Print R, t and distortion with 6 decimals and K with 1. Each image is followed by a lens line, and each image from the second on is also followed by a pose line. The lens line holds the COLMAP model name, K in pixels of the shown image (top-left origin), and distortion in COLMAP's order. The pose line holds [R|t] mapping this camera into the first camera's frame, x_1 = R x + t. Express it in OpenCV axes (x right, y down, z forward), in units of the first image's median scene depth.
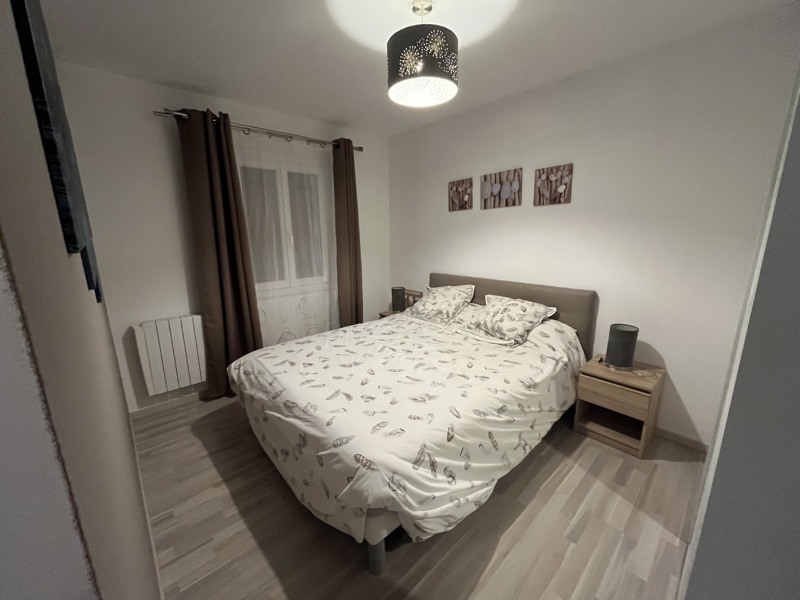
lens RADIAL K [[316.7, 0, 400.0], [0, 316.7, 300.0], [0, 0, 1]] dist [-0.009436, -0.000108]
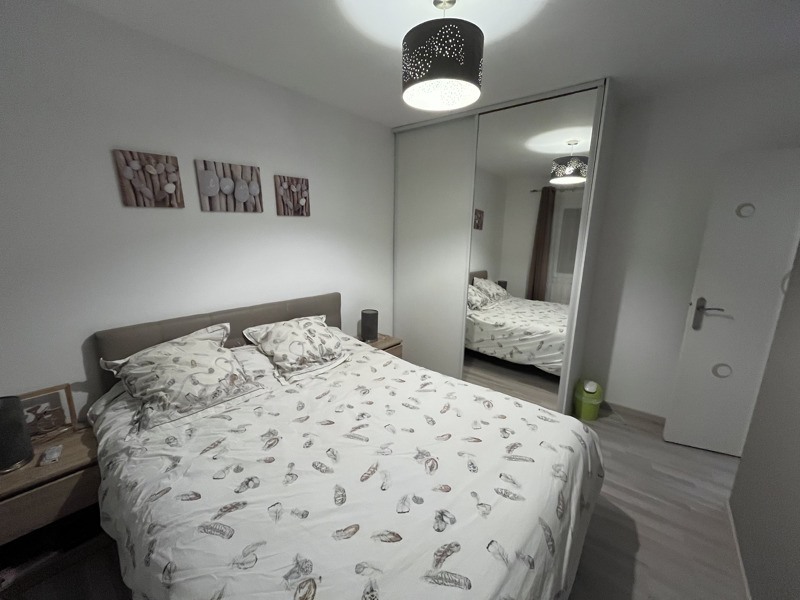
lens RADIAL K [[316.7, 0, 400.0], [0, 316.7, 300.0], [0, 0, 1]] dist [-0.009436, -0.000108]
pose [[-0.125270, -0.190836, 0.973596, -0.531156], [0.197328, 0.956928, 0.212958, -0.188137], [-0.972301, 0.218795, -0.082217, 0.780146]]
